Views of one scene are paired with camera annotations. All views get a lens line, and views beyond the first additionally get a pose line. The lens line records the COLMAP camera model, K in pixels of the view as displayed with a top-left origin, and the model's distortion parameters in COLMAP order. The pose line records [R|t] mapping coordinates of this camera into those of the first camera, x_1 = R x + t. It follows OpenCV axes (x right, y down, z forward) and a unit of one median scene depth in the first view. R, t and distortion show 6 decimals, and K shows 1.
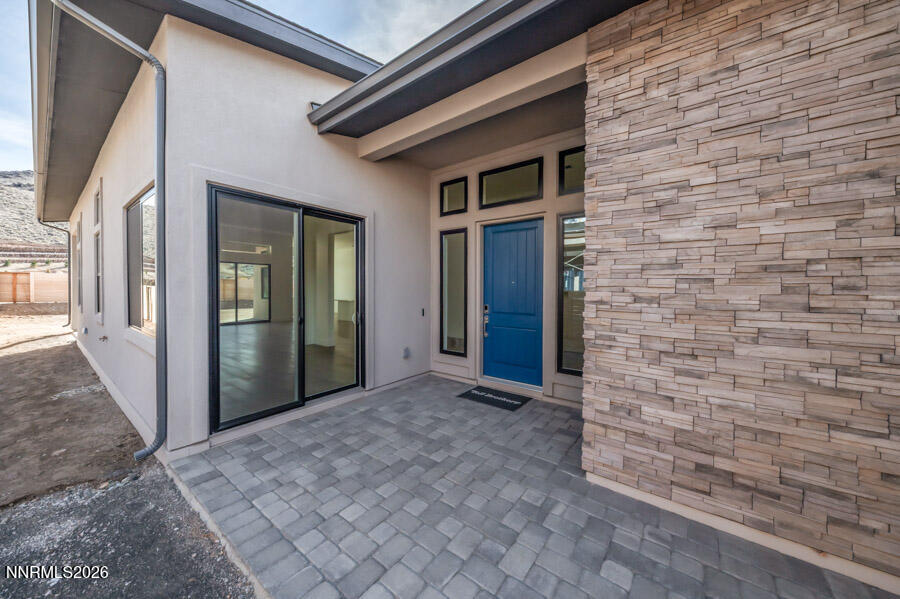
lens RADIAL K [[316.4, 0, 468.2], [0, 316.4, 300.2], [0, 0, 1]] dist [0.004281, -0.001310]
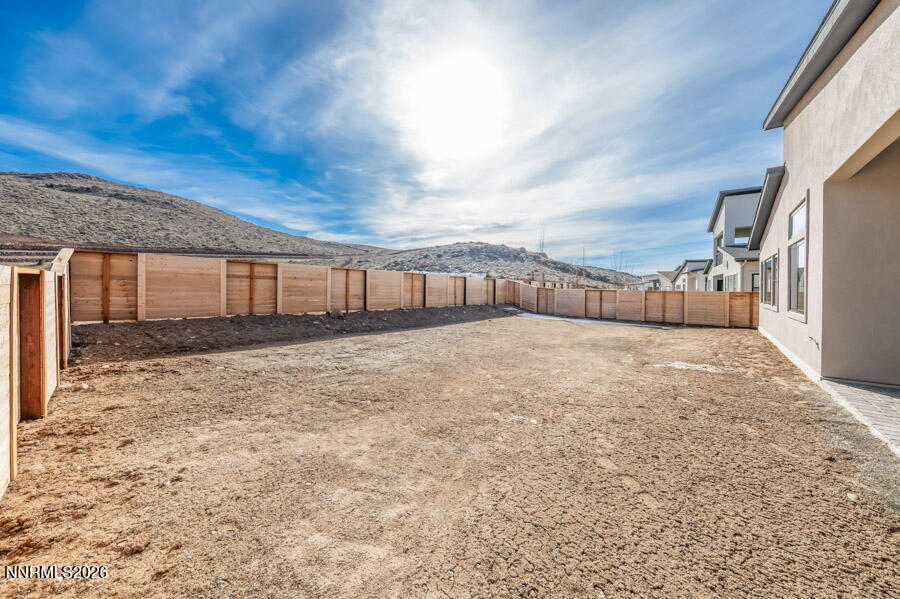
lens RADIAL K [[316.4, 0, 445.5], [0, 316.4, 296.9], [0, 0, 1]] dist [0.004281, -0.001310]
pose [[0.998354, 0.001416, -0.057328, -0.150680], [-0.001876, 0.999967, -0.007967, -0.003700], [0.057315, 0.008061, 0.998324, 0.095049]]
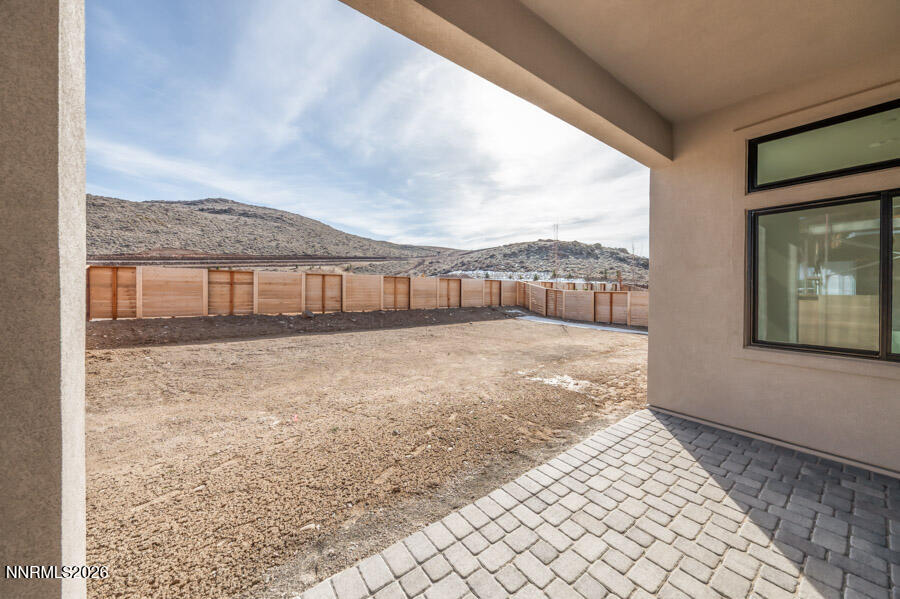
lens RADIAL K [[316.4, 0, 447.1], [0, 316.4, 292.4], [0, 0, 1]] dist [0.004281, -0.001310]
pose [[0.954416, -0.001150, -0.298477, -0.109914], [-0.005138, 0.999781, -0.020281, -0.005005], [0.298435, 0.020890, 0.954201, 0.101169]]
